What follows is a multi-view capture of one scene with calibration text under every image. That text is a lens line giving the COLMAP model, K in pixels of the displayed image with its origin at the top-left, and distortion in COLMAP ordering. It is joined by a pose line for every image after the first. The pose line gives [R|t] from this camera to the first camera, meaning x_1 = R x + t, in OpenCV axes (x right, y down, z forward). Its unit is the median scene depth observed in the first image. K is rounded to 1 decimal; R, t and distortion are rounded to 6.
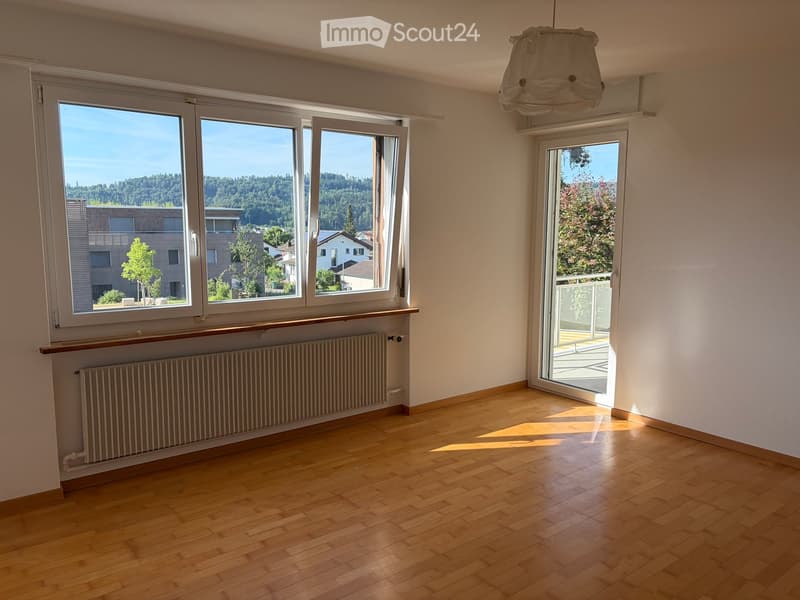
lens RADIAL K [[612.7, 0, 402.5], [0, 612.7, 297.3], [0, 0, 1]] dist [0.038019, -0.027183]
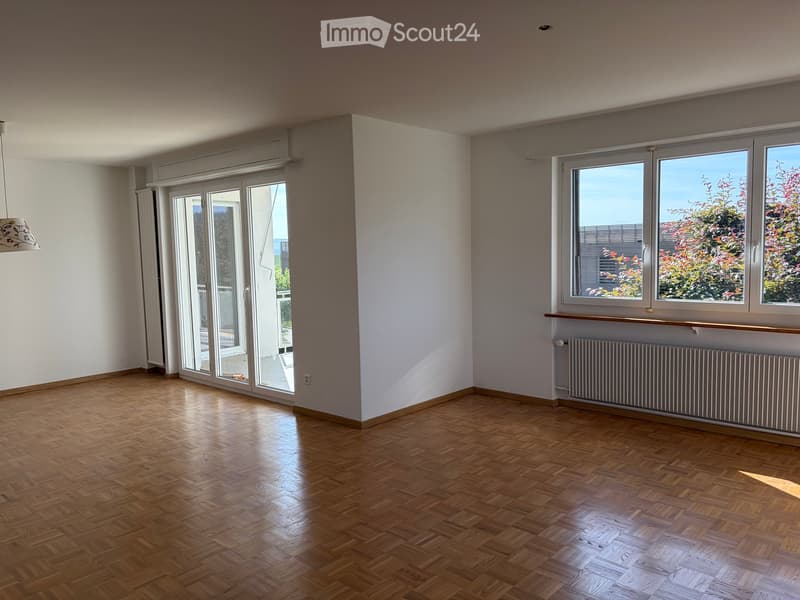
lens RADIAL K [[612.7, 0, 404.0], [0, 612.7, 299.8], [0, 0, 1]] dist [0.038019, -0.027183]
pose [[0.166004, 0.079353, -0.982927, 0.911719], [-0.090731, 0.993758, 0.064904, -0.027386], [0.981942, 0.078408, 0.172167, 0.255102]]
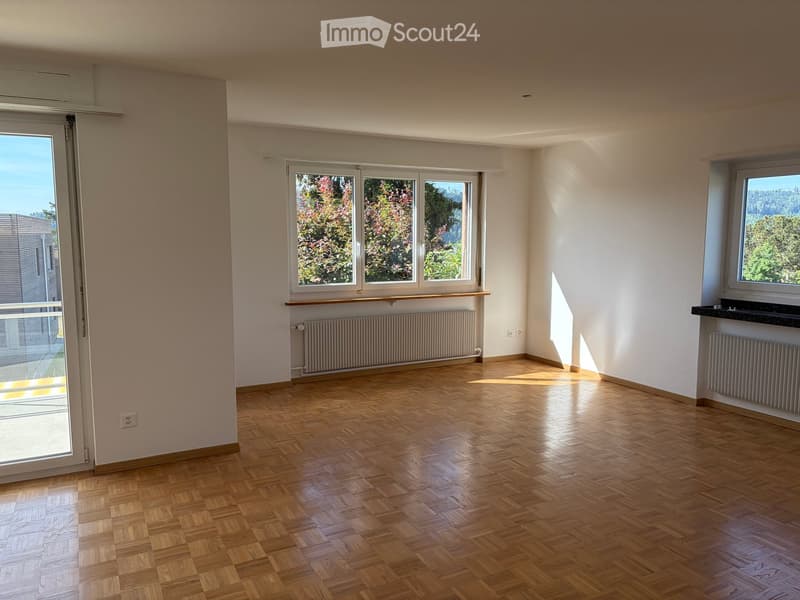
lens RADIAL K [[612.7, 0, 401.4], [0, 612.7, 297.2], [0, 0, 1]] dist [0.038019, -0.027183]
pose [[0.988180, 0.021599, -0.151771, 0.050918], [-0.023911, 0.999624, -0.013424, 0.071285], [0.151424, 0.016894, 0.988324, -0.711518]]
